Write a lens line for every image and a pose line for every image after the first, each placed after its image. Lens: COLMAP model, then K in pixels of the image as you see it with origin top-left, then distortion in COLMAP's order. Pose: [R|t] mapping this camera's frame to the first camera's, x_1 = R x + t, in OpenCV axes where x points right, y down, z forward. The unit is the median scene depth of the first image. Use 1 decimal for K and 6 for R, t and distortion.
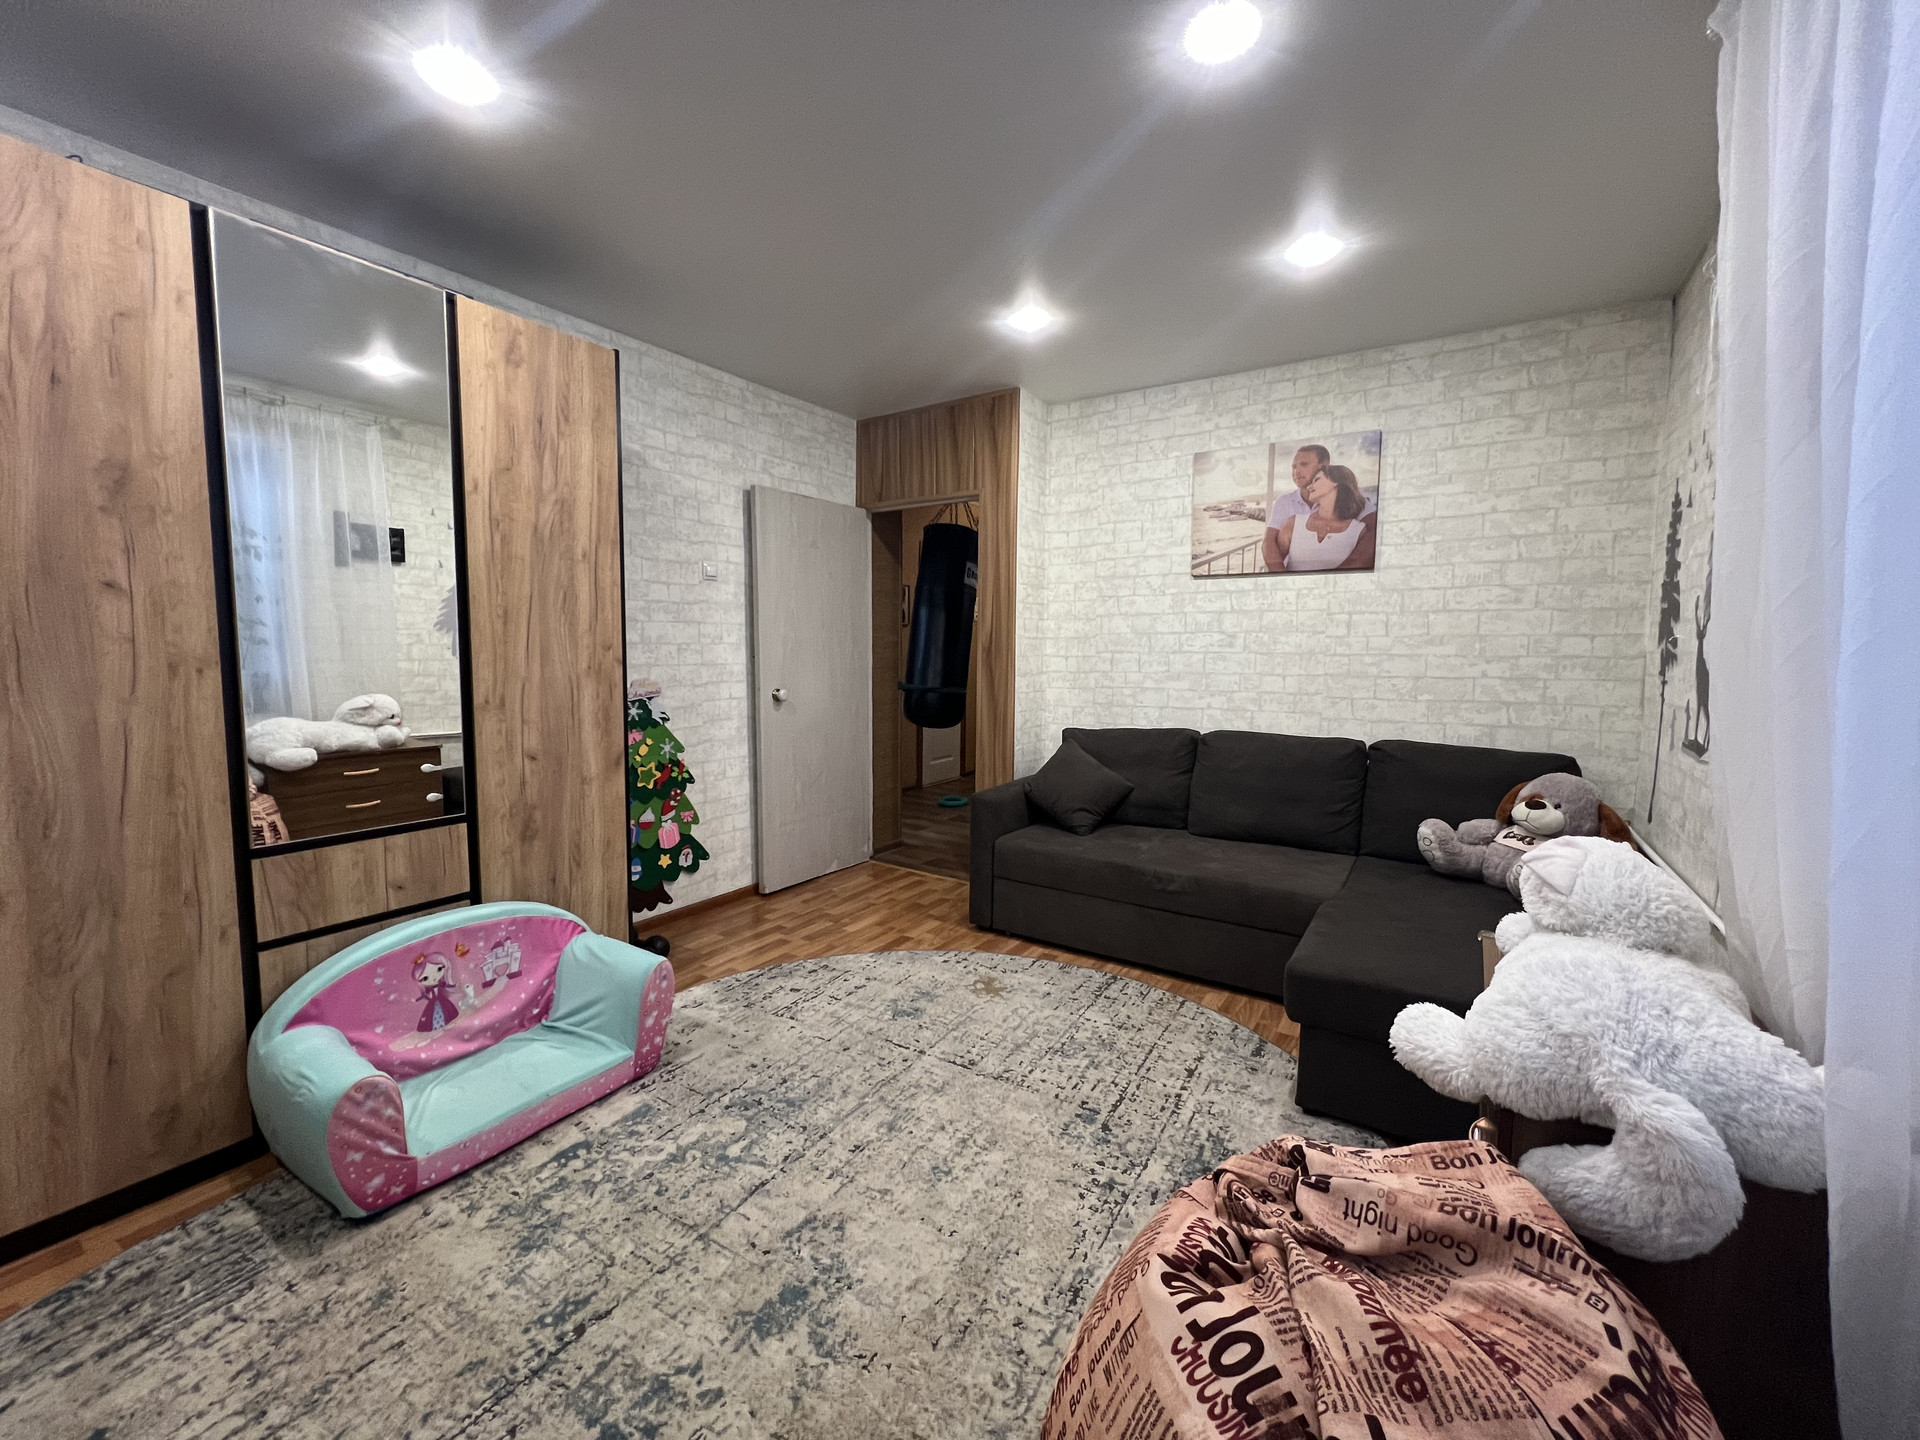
lens RADIAL K [[767.1, 0, 962.9], [0, 767.1, 716.4], [0, 0, 1]] dist [-0.001795, -0.000128]
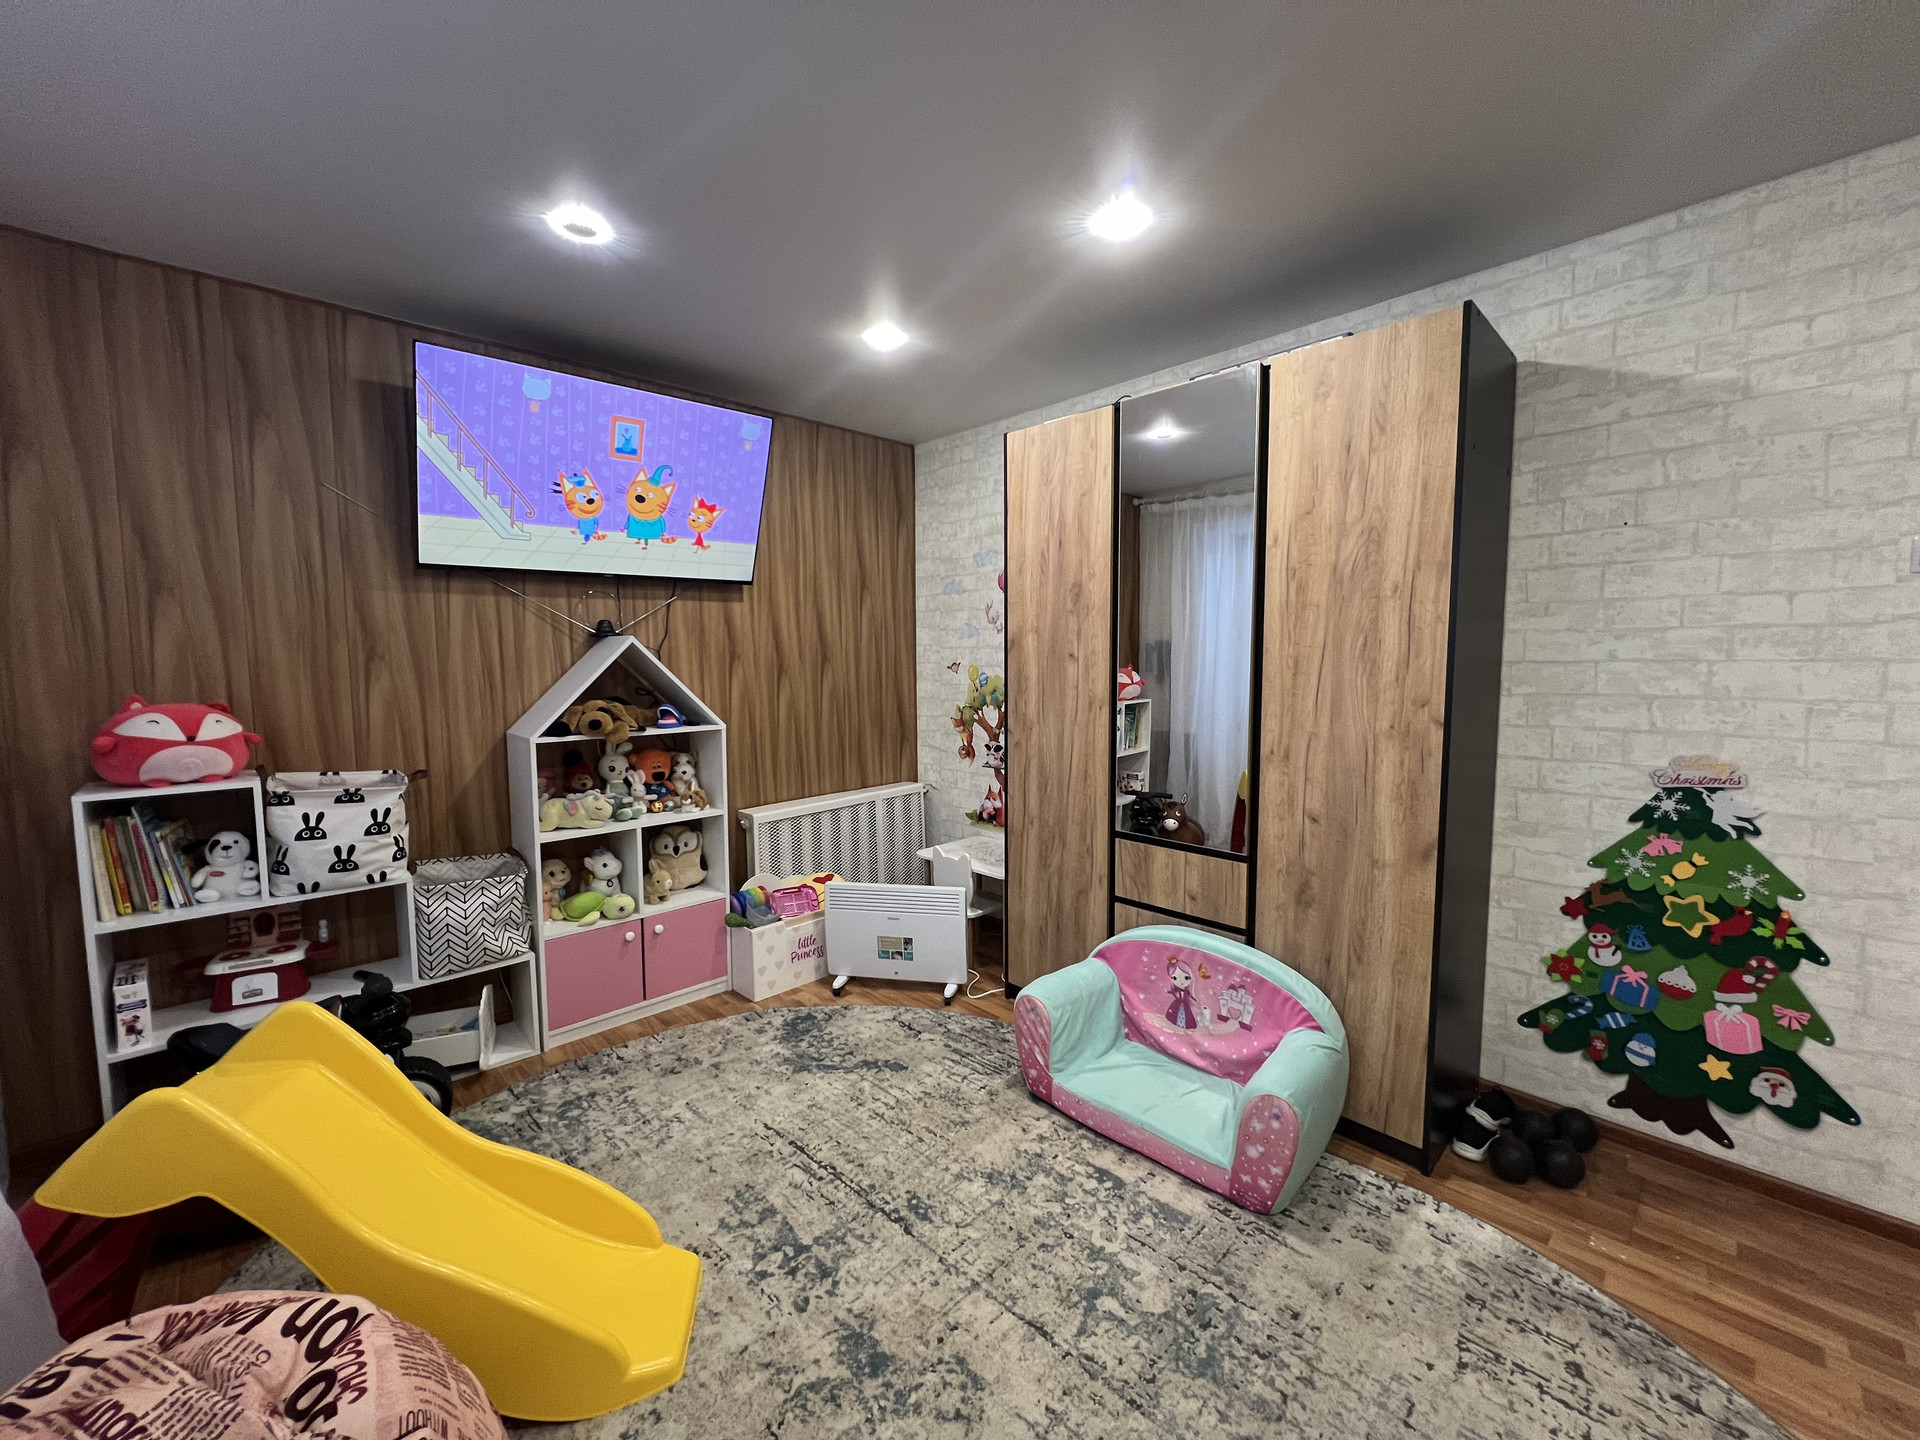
lens RADIAL K [[767.1, 0, 962.9], [0, 767.1, 716.4], [0, 0, 1]] dist [-0.001795, -0.000128]
pose [[-0.227414, 0.065953, -0.971562, 0.441123], [-0.090200, 0.991988, 0.088453, -0.117812], [0.969612, 0.107751, -0.219643, 0.819926]]
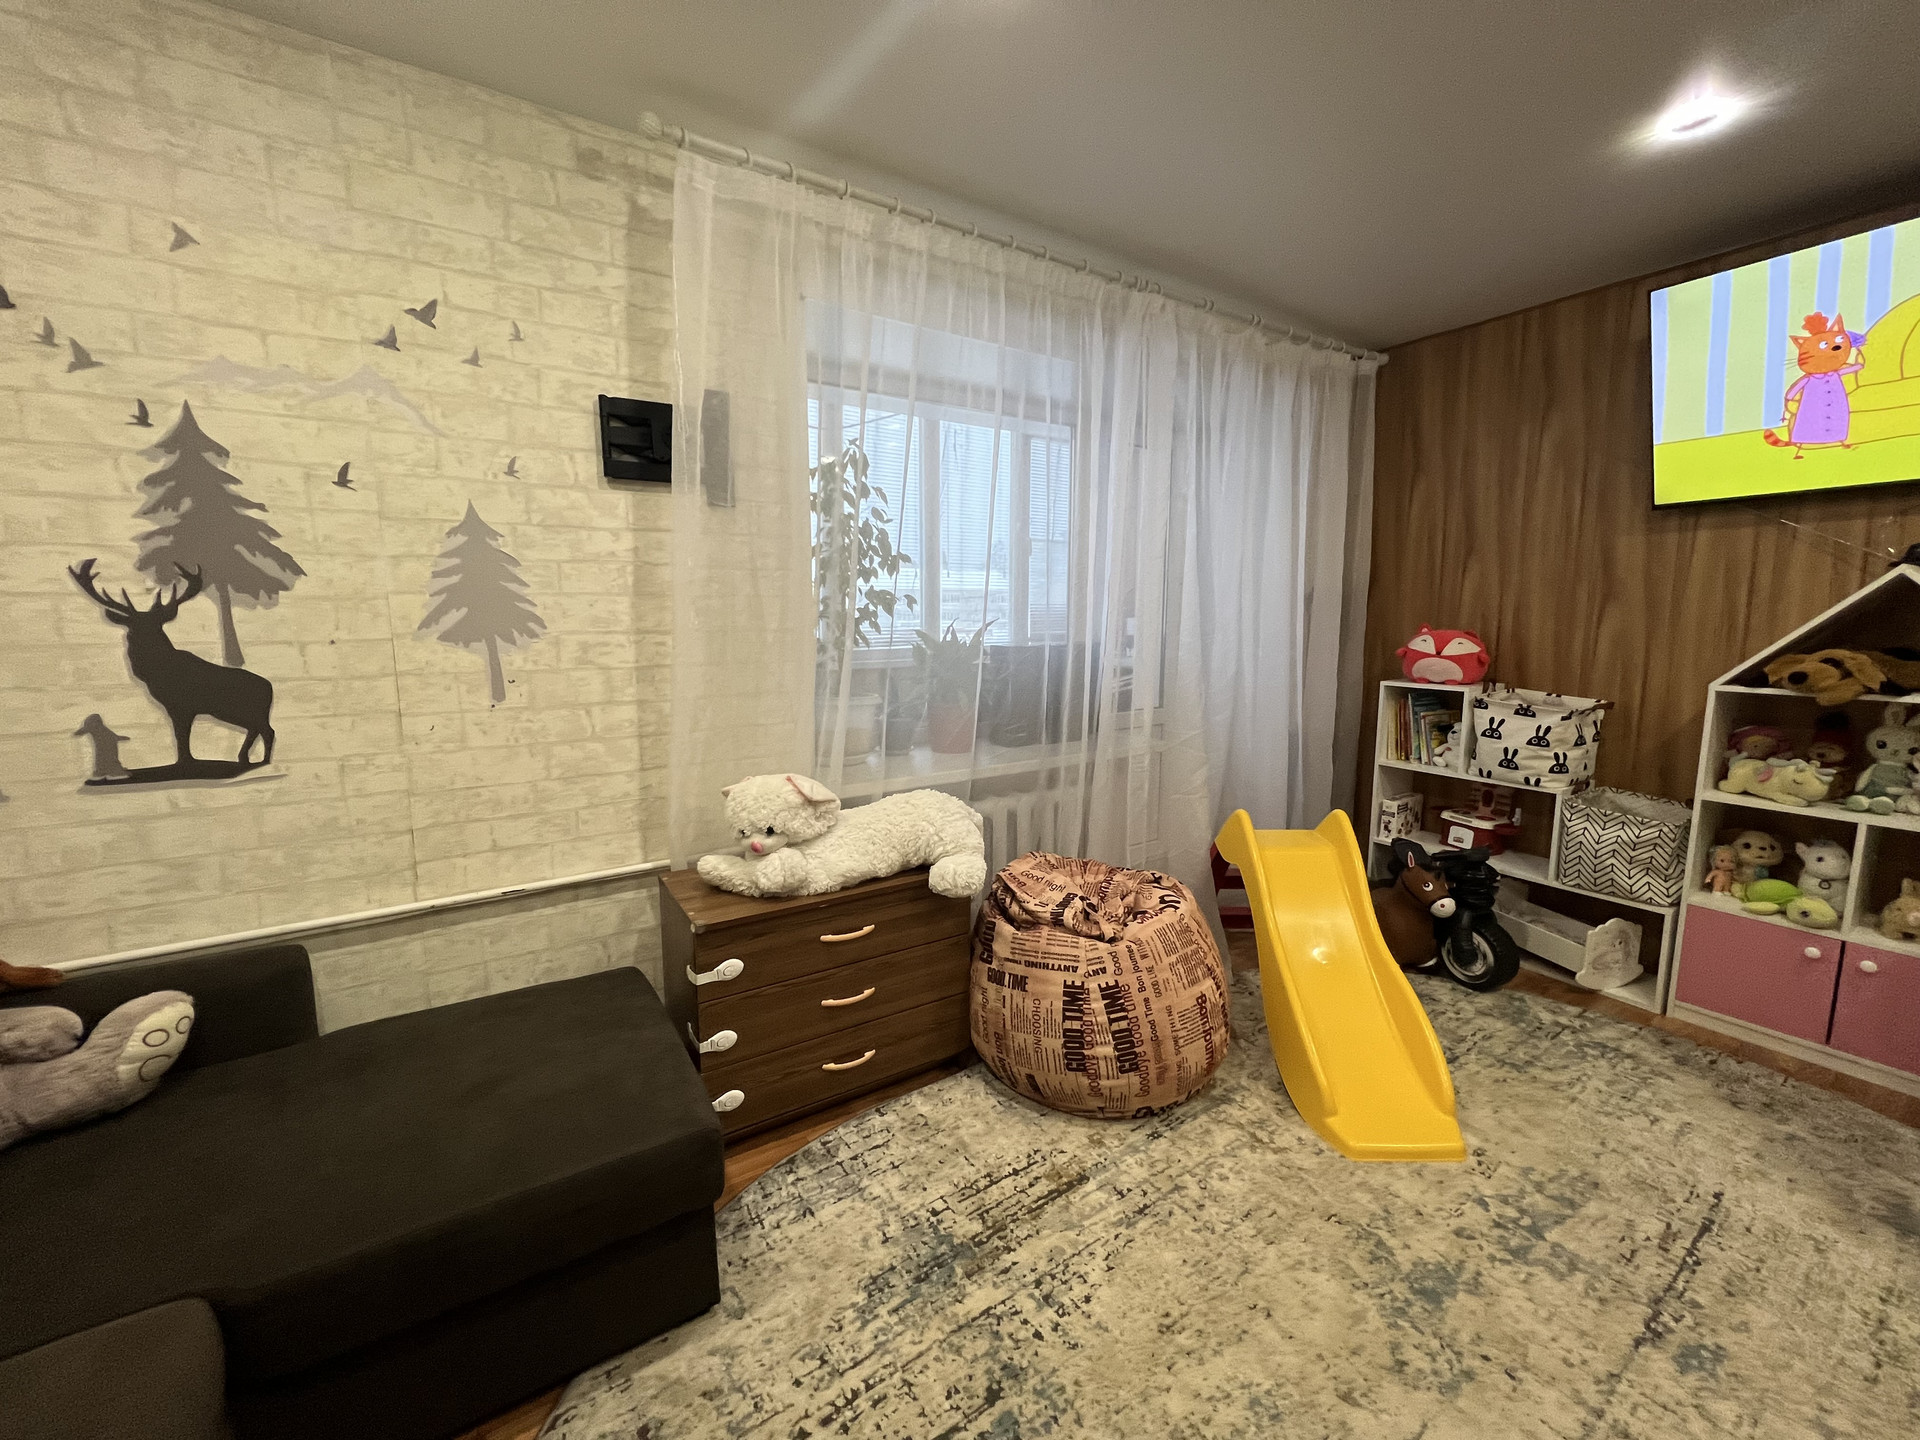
lens RADIAL K [[767.1, 0, 962.9], [0, 767.1, 716.4], [0, 0, 1]] dist [-0.001795, -0.000128]
pose [[-0.915450, -0.063232, 0.397432, -0.010438], [0.030137, 0.974033, 0.224390, -0.149981], [-0.401301, 0.217395, -0.889774, 1.308603]]
